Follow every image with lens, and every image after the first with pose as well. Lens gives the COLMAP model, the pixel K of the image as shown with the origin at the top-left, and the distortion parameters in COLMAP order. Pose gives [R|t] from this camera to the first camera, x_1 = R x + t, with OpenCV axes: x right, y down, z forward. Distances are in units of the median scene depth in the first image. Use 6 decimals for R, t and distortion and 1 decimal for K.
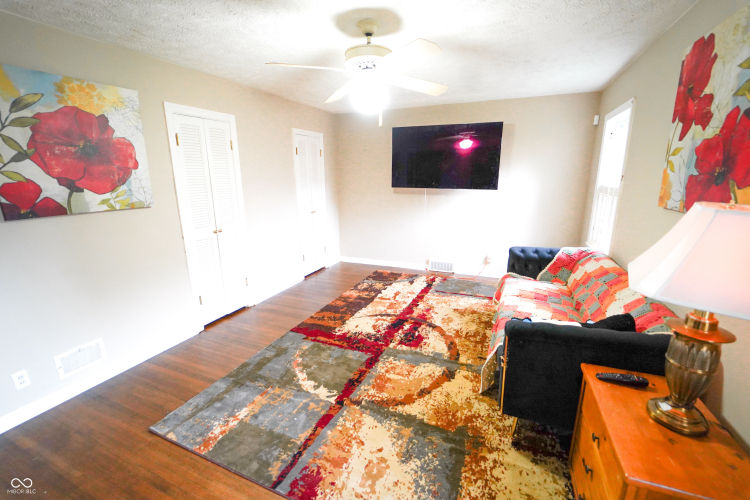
lens RADIAL K [[310.3, 0, 375.0], [0, 310.3, 250.0], [0, 0, 1]] dist [-0.023729, 0.000384]
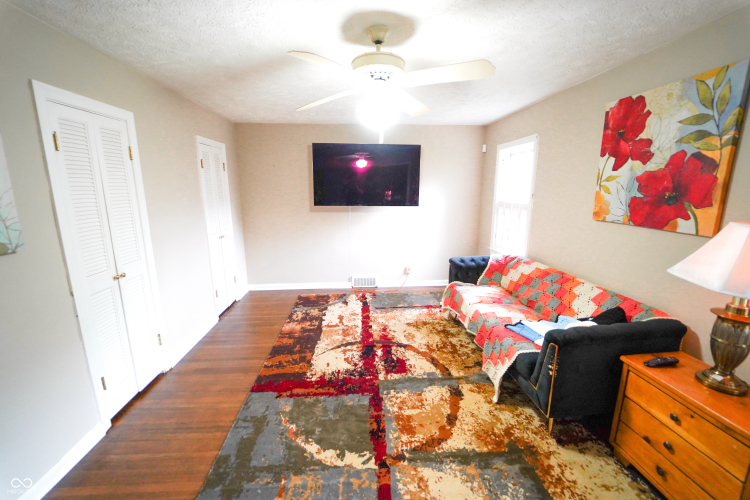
lens RADIAL K [[300.9, 0, 375.0], [0, 300.9, 250.0], [0, 0, 1]] dist [-0.022529, -0.000374]
pose [[0.896054, -0.083513, 0.436020, -0.312683], [0.100575, 0.994798, -0.016150, -0.056727], [-0.432403, 0.058324, 0.899792, 0.172517]]
